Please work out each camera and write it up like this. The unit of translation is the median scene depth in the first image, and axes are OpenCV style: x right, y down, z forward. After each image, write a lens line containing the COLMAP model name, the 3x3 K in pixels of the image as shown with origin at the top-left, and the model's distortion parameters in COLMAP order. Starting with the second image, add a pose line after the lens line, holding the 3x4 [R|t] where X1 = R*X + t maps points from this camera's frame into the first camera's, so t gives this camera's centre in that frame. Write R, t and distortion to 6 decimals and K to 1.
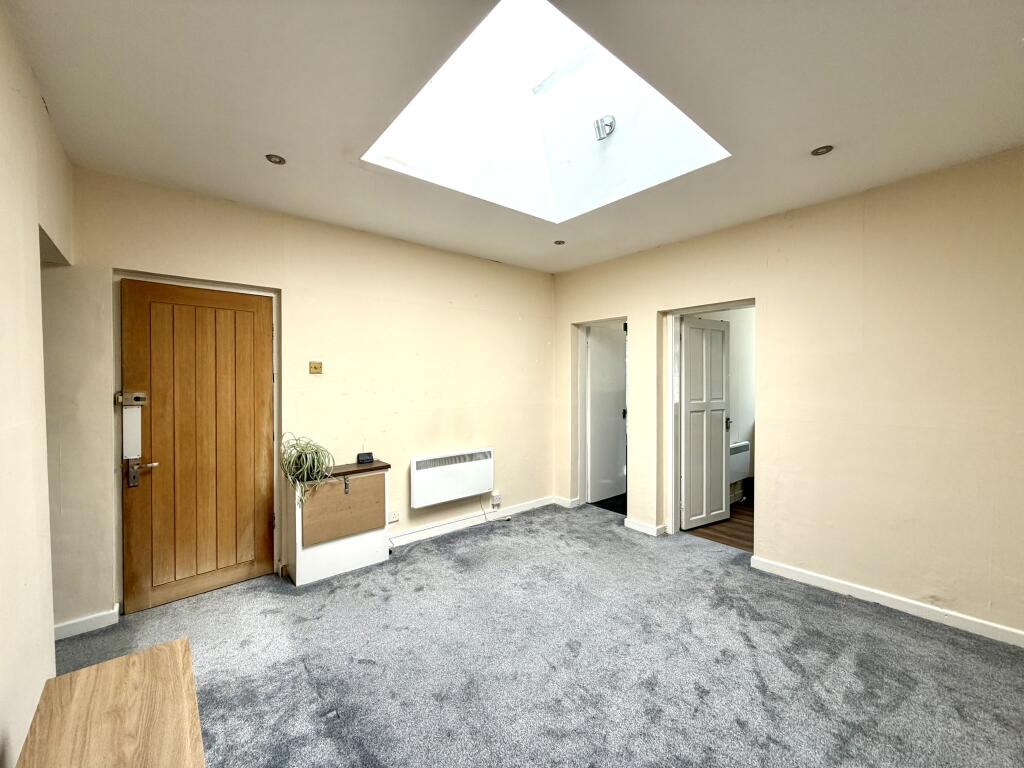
lens RADIAL K [[409.5, 0, 509.9], [0, 409.5, 382.8], [0, 0, 1]] dist [-0.002351, -0.000638]
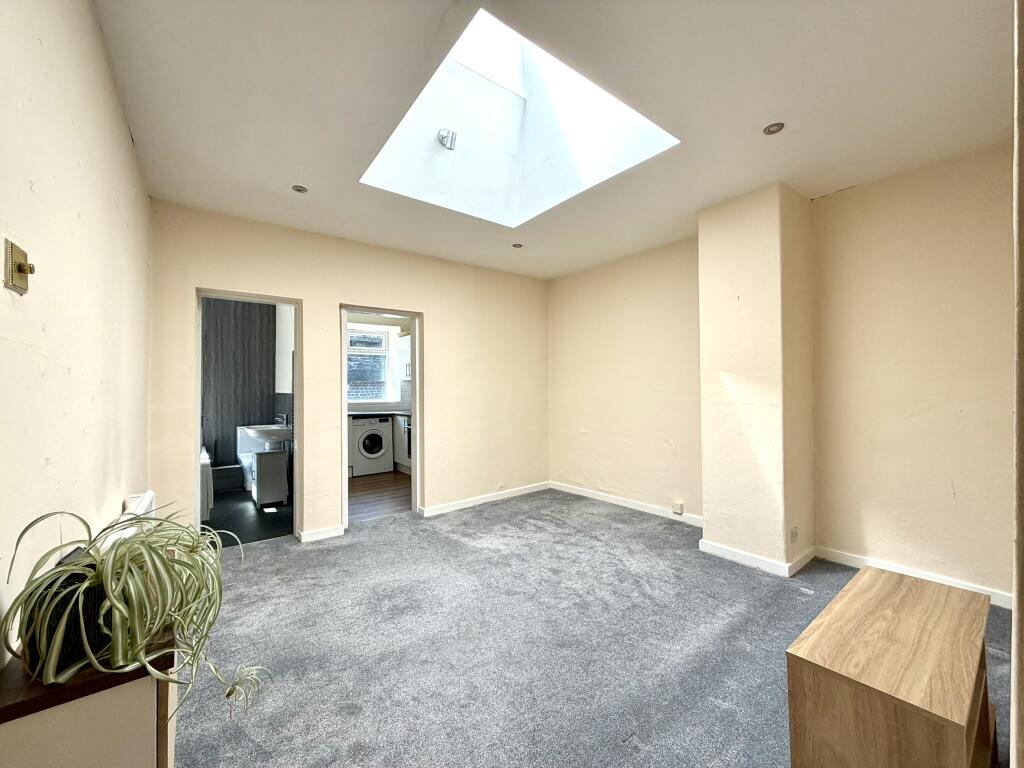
lens RADIAL K [[409.5, 0, 511.2], [0, 409.5, 383.5], [0, 0, 1]] dist [-0.002351, -0.000638]
pose [[0.048355, 0.013370, 0.998741, -1.102915], [0.017796, 0.999740, -0.014245, 0.071784], [-0.998672, 0.018463, 0.048105, 1.016384]]
